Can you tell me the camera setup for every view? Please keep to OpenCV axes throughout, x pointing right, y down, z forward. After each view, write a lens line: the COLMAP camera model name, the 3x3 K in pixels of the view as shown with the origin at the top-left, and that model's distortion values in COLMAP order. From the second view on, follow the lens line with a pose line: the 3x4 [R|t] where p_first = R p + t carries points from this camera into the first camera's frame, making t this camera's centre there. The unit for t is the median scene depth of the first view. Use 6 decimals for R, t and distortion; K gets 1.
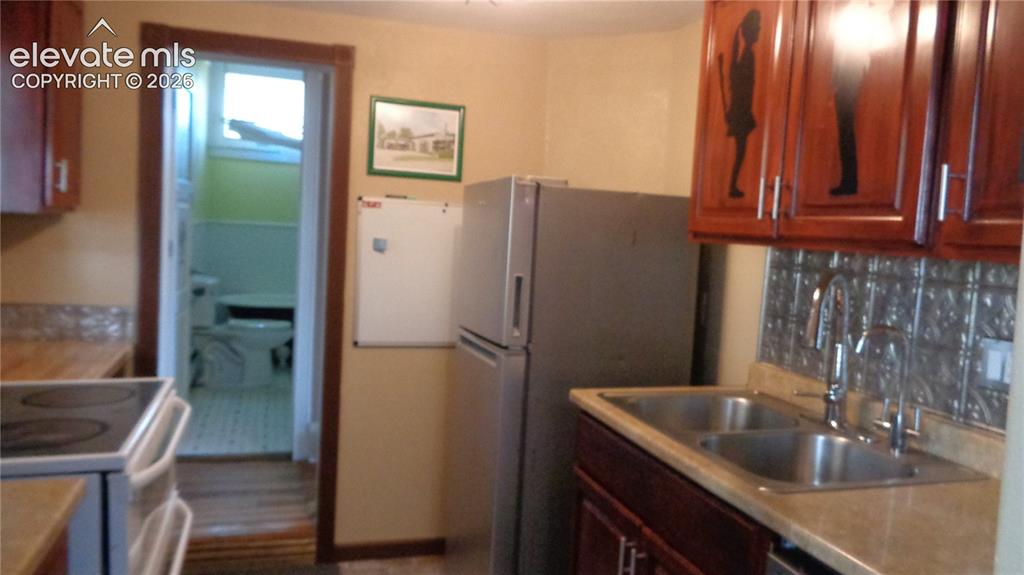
lens RADIAL K [[788.2, 0, 512.9], [0, 788.2, 291.2], [0, 0, 1]] dist [0.034653, 0.004816]
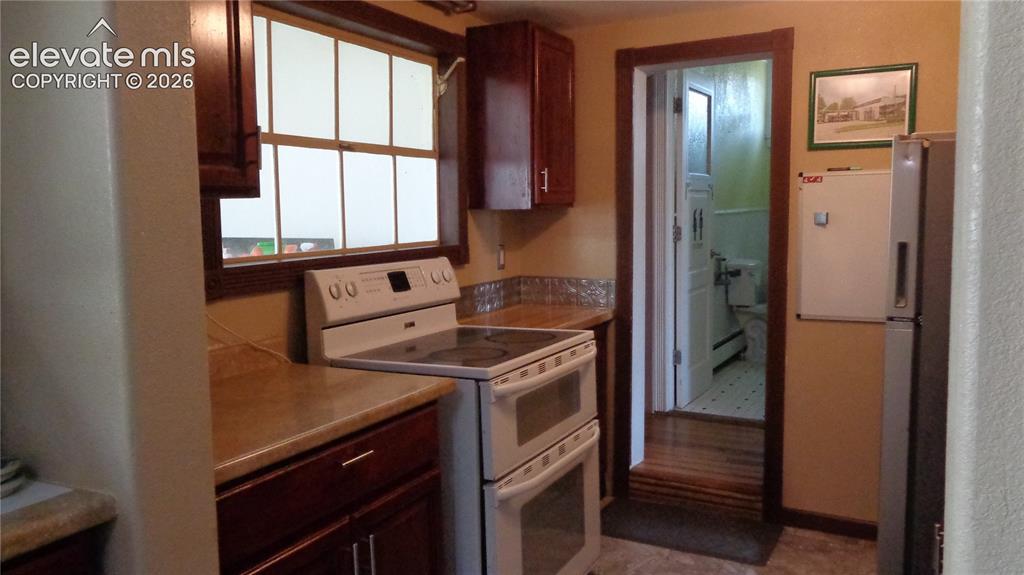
lens RADIAL K [[788.2, 0, 508.4], [0, 788.2, 284.2], [0, 0, 1]] dist [0.034653, 0.004816]
pose [[0.700508, 0.001250, -0.713643, 0.274116], [0.000564, 0.999997, 0.002305, 0.021990], [0.713644, -0.002017, 0.700505, 0.007470]]
